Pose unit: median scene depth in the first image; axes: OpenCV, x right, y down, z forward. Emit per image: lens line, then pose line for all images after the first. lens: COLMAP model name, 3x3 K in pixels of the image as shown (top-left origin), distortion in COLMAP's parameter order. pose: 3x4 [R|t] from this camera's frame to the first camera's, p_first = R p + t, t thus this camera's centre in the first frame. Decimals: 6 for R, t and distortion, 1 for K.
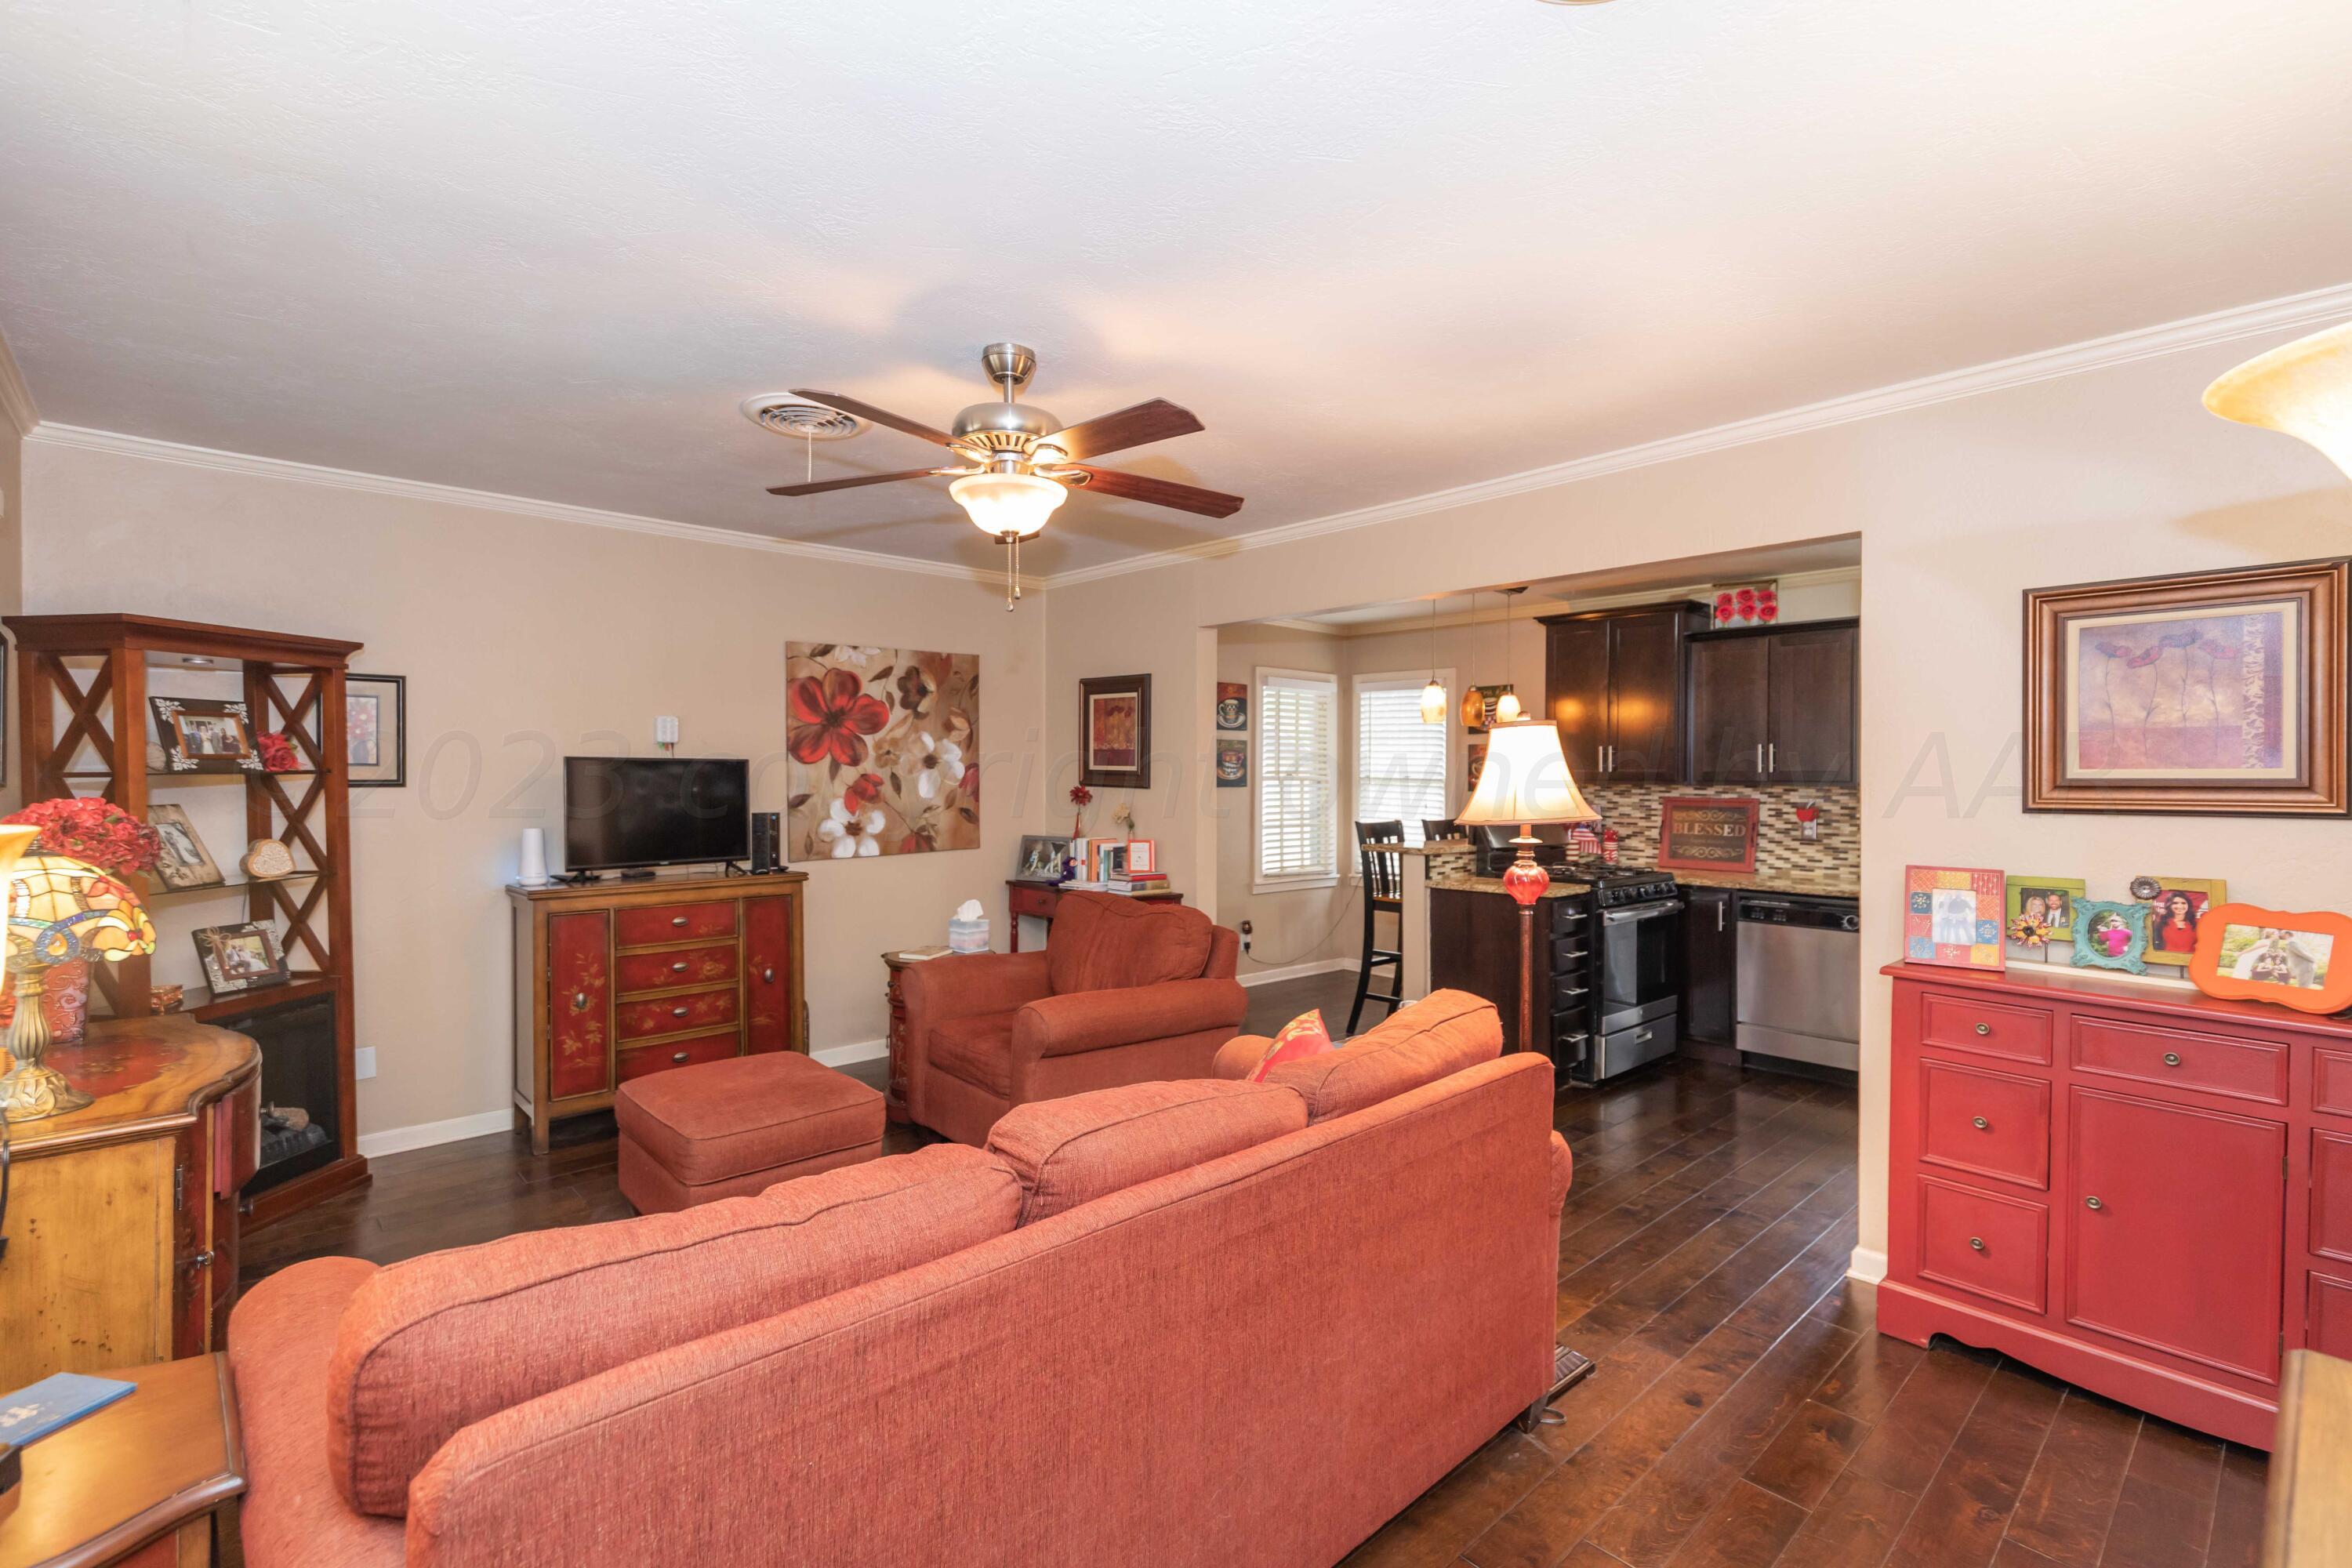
lens RADIAL K [[1034.6, 0, 1206.6], [0, 1034.6, 785.1], [0, 0, 1]] dist [0.000649, -0.000009]
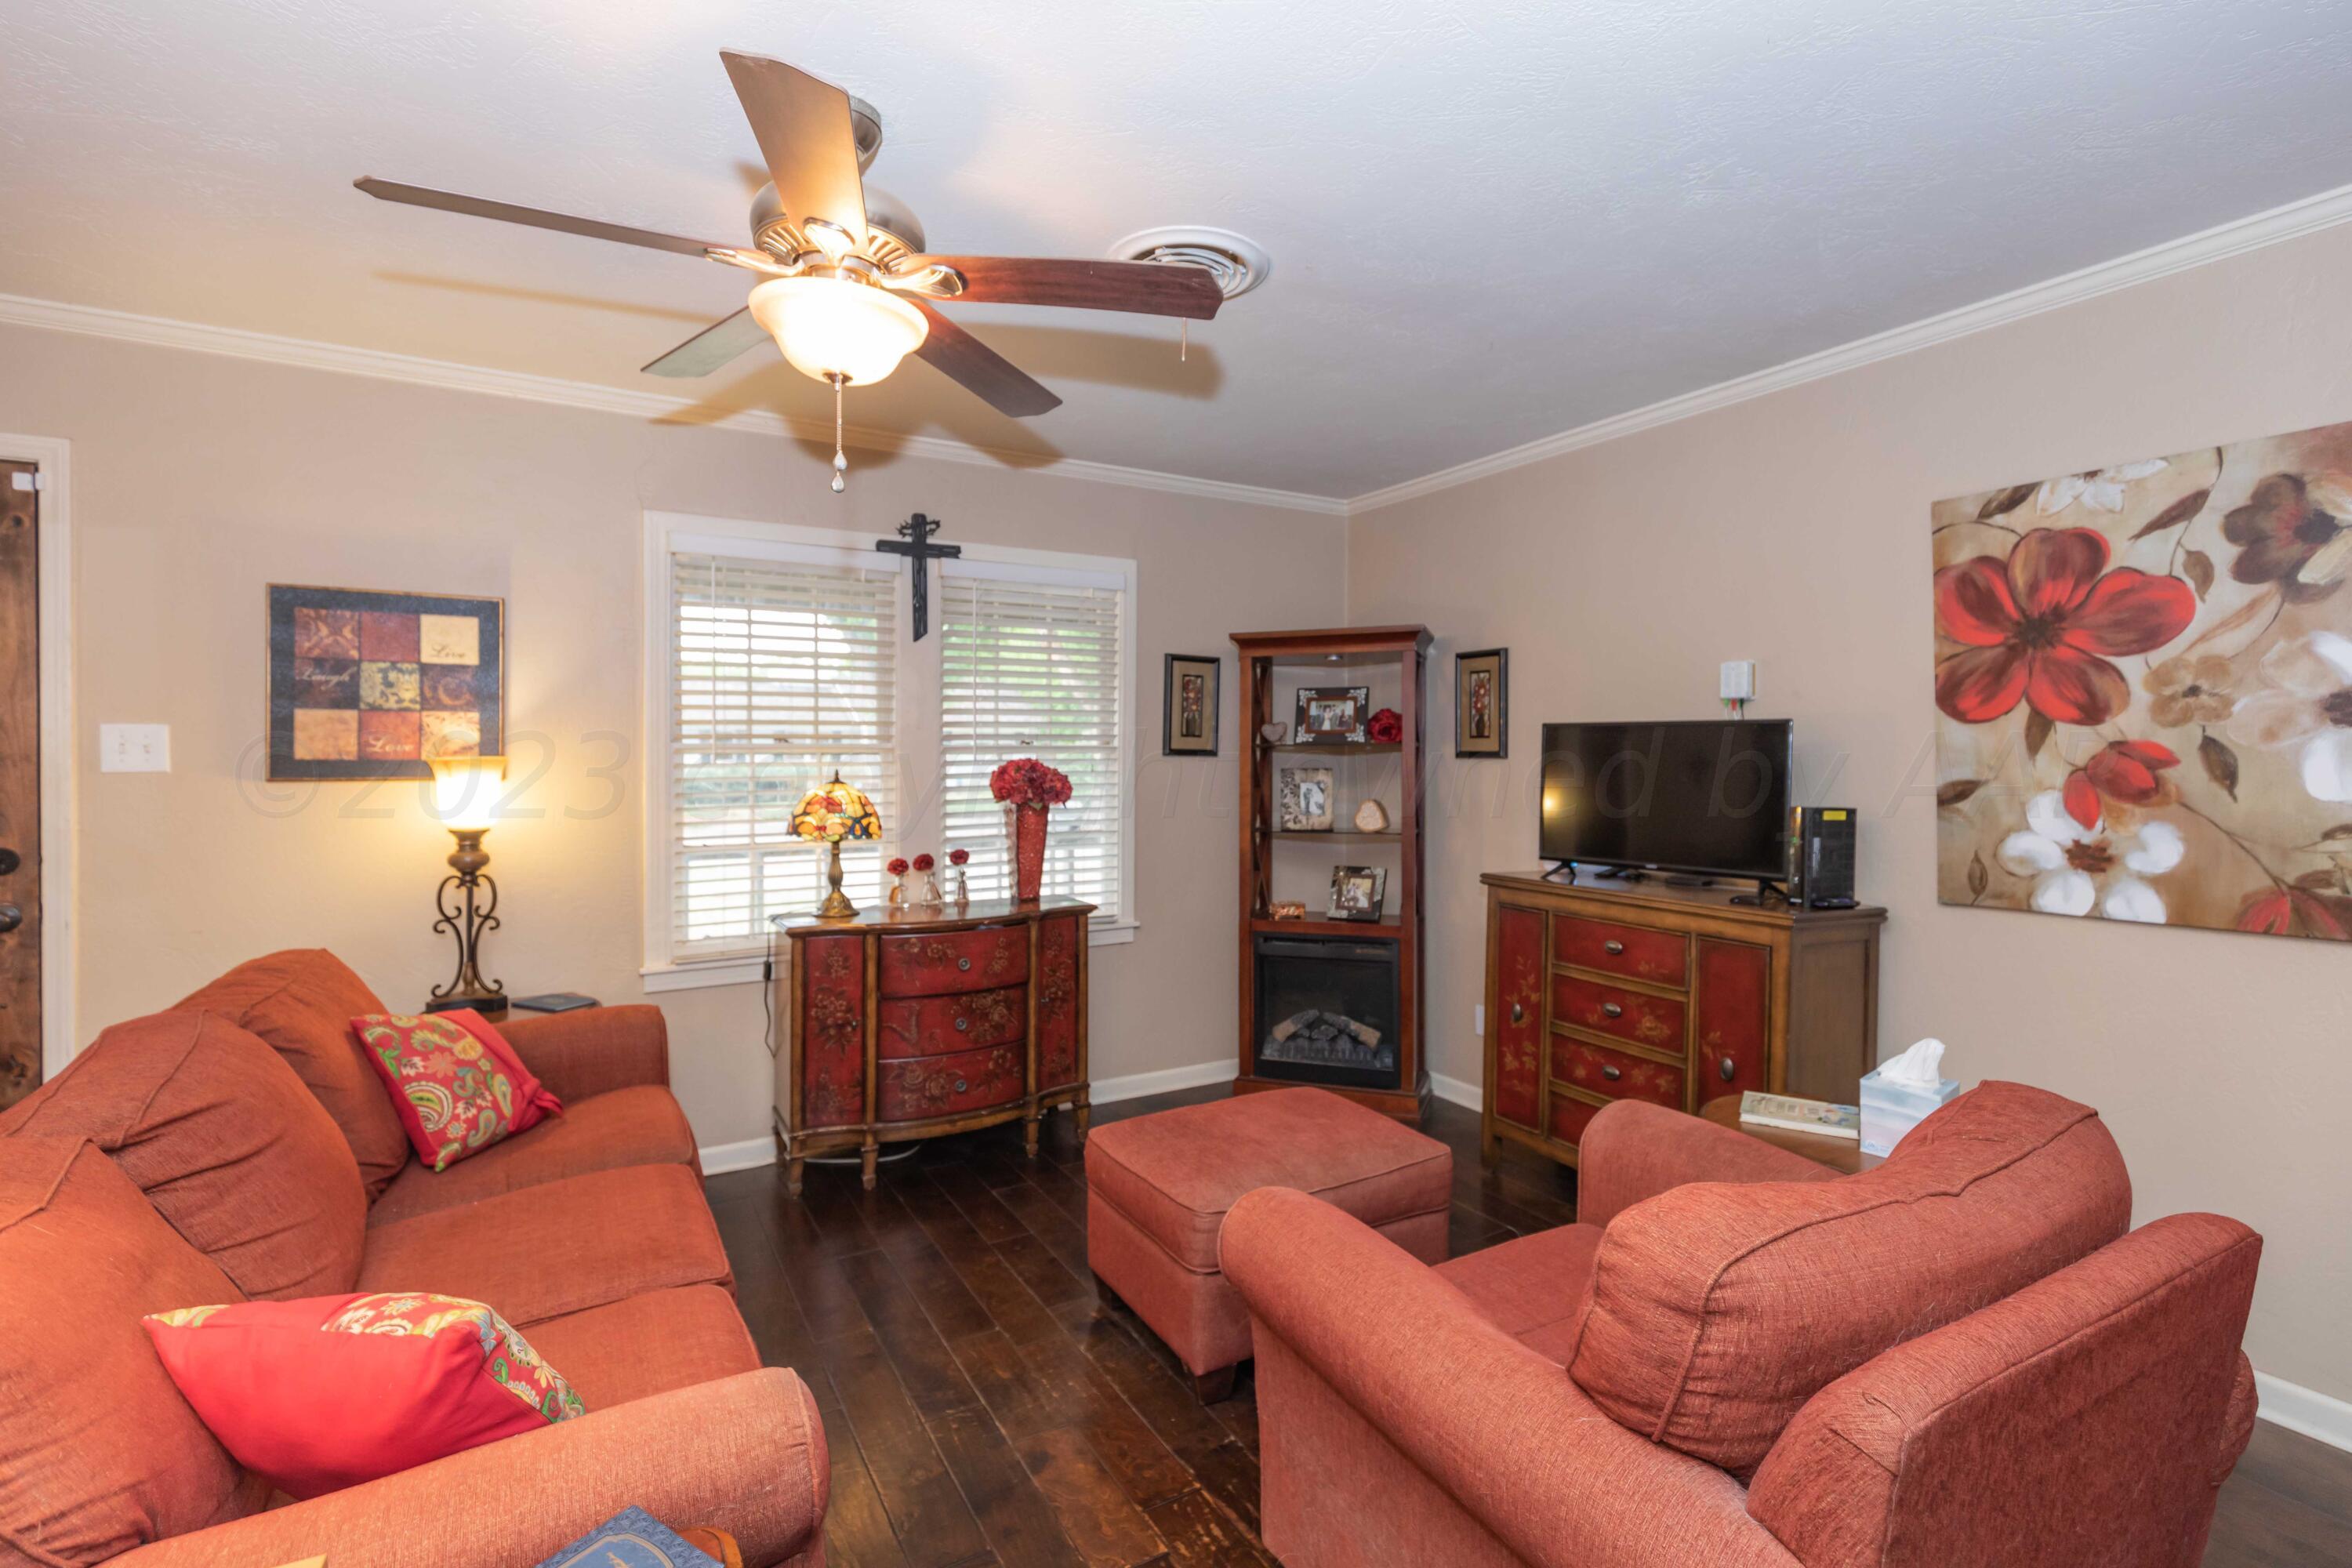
lens RADIAL K [[1073.7, 0, 1190.5], [0, 1073.7, 760.1], [0, 0, 1]] dist [0.000518, -0.000104]
pose [[-0.230197, 0.005313, -0.973130, 0.227144], [-0.013046, 0.999878, 0.008545, -0.001033], [0.973057, 0.014662, -0.230100, 0.694629]]
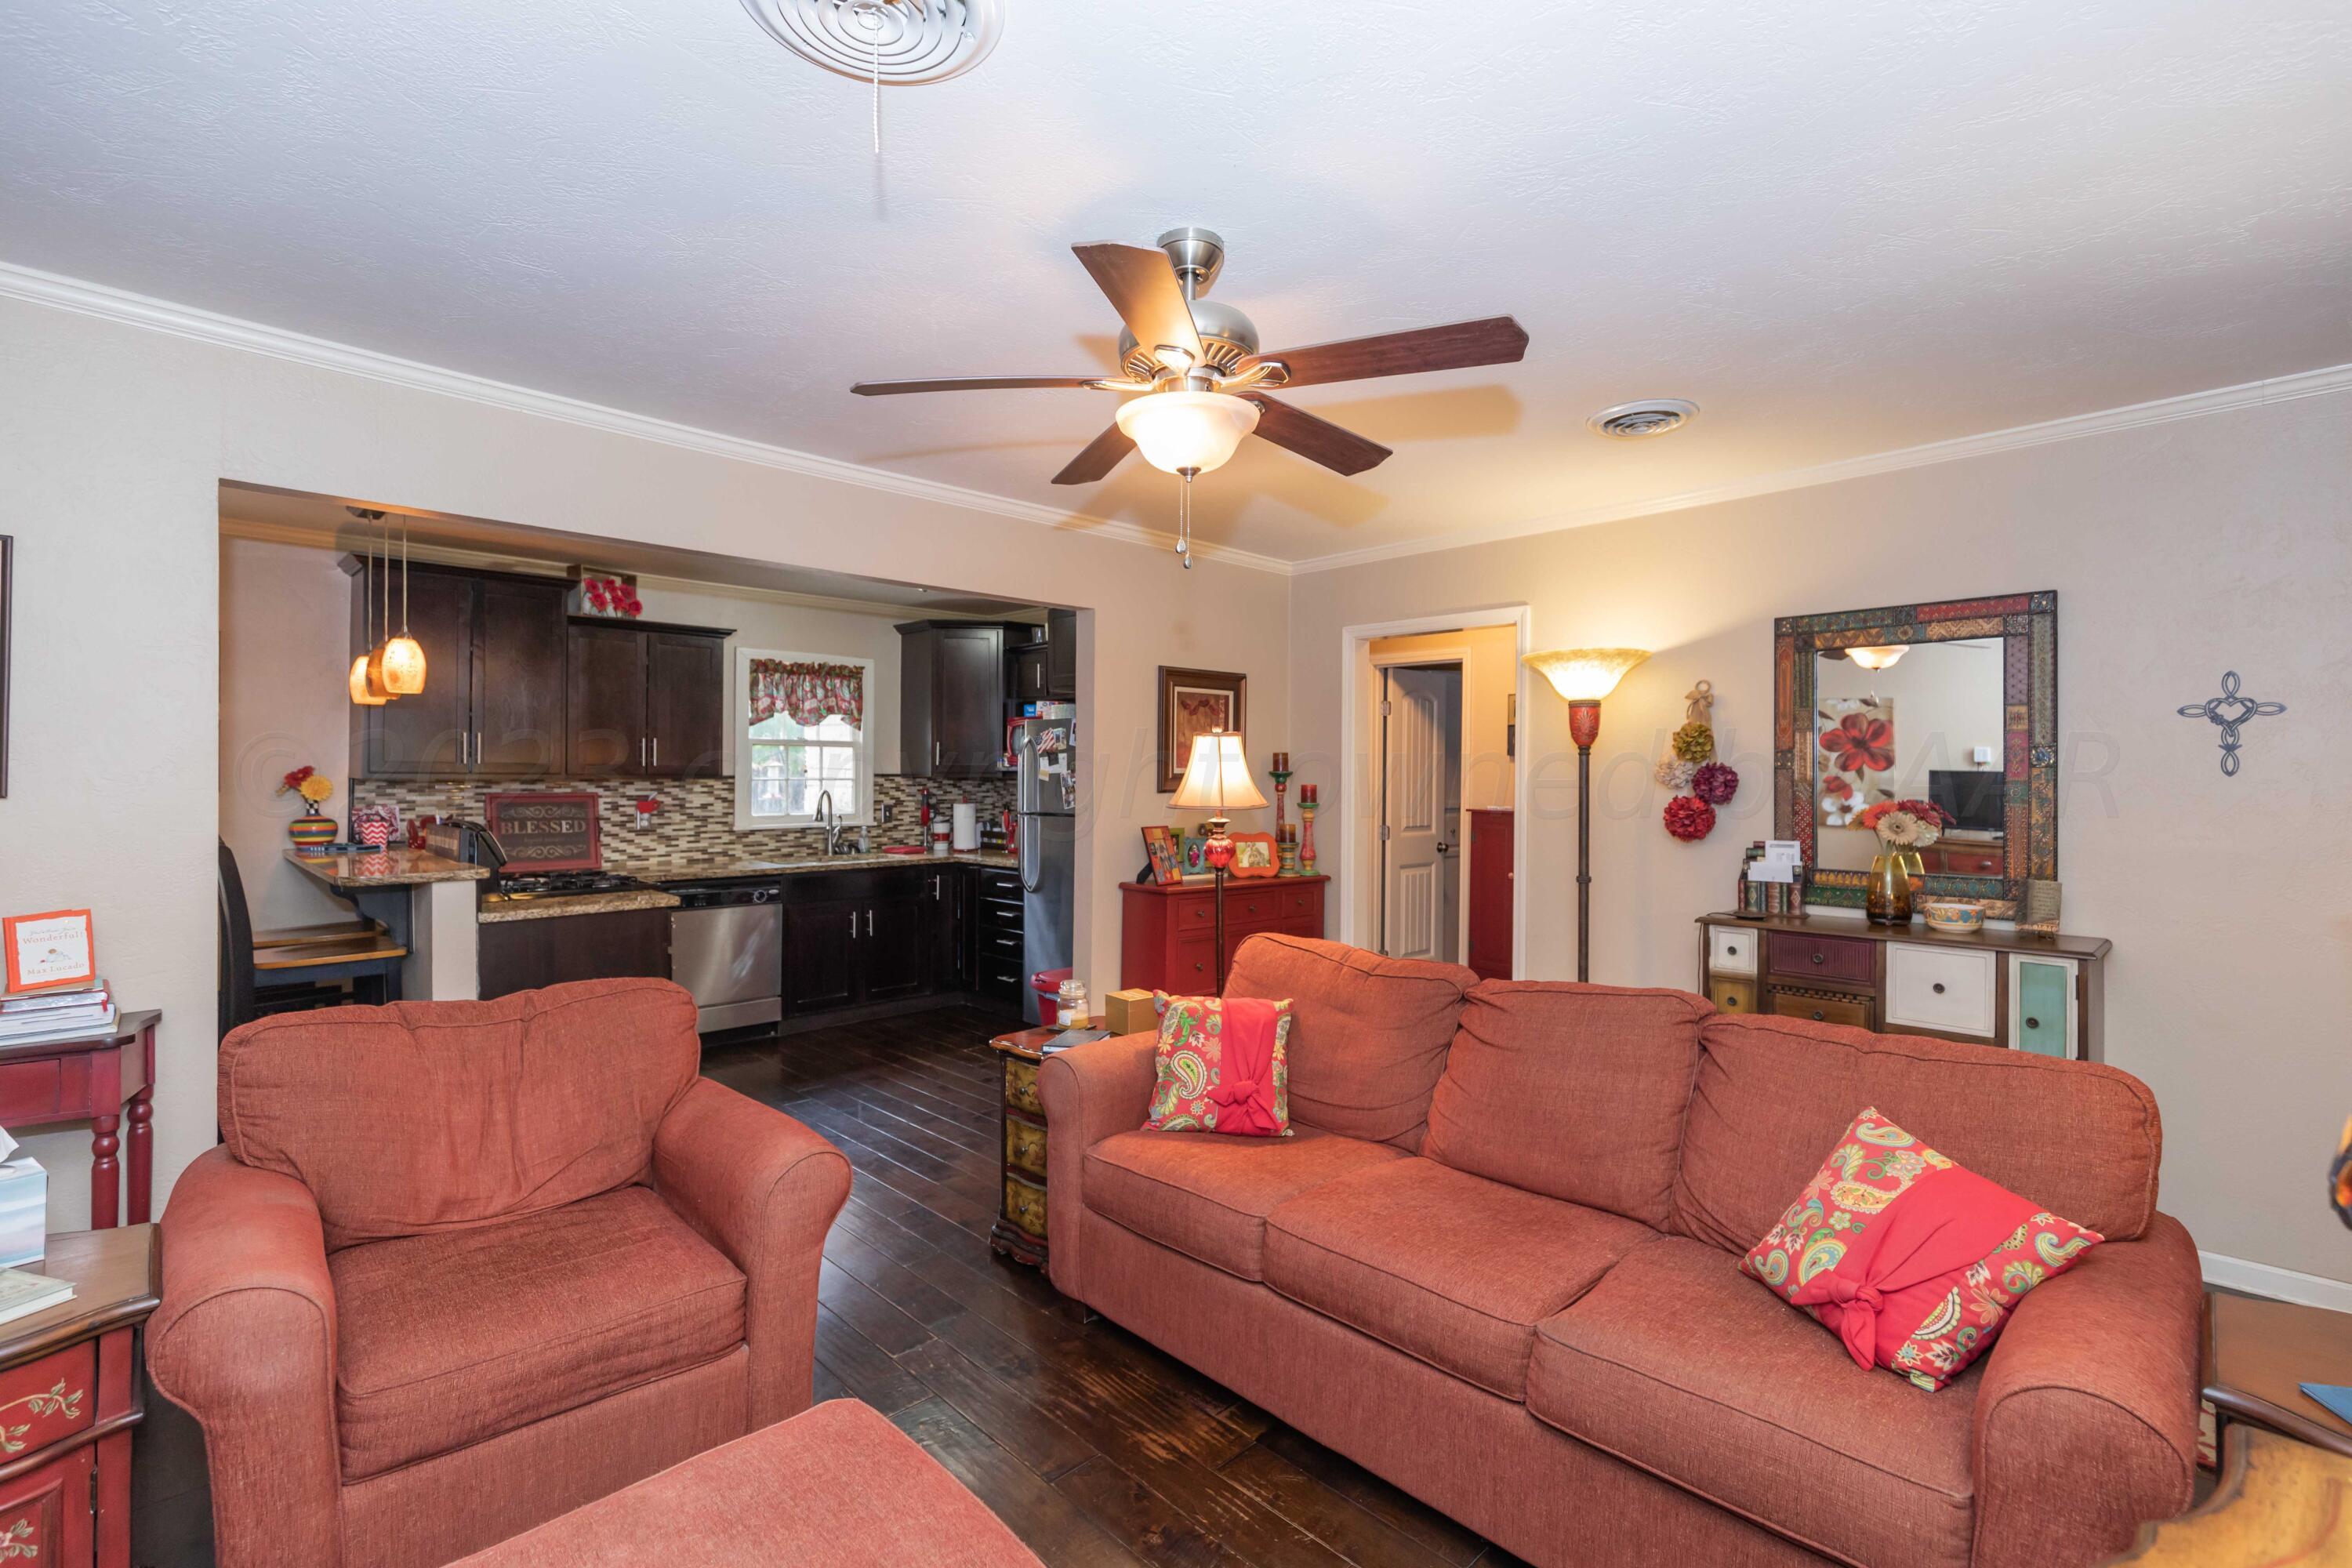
lens RADIAL K [[1045.9, 0, 1150.5], [0, 1045.9, 782.3], [0, 0, 1]] dist [0.010859, 0.000043]
pose [[0.012522, -0.010887, 0.999862, -0.503257], [0.002725, 0.999937, 0.010853, -0.006439], [-0.999918, 0.002589, 0.012550, 0.507140]]
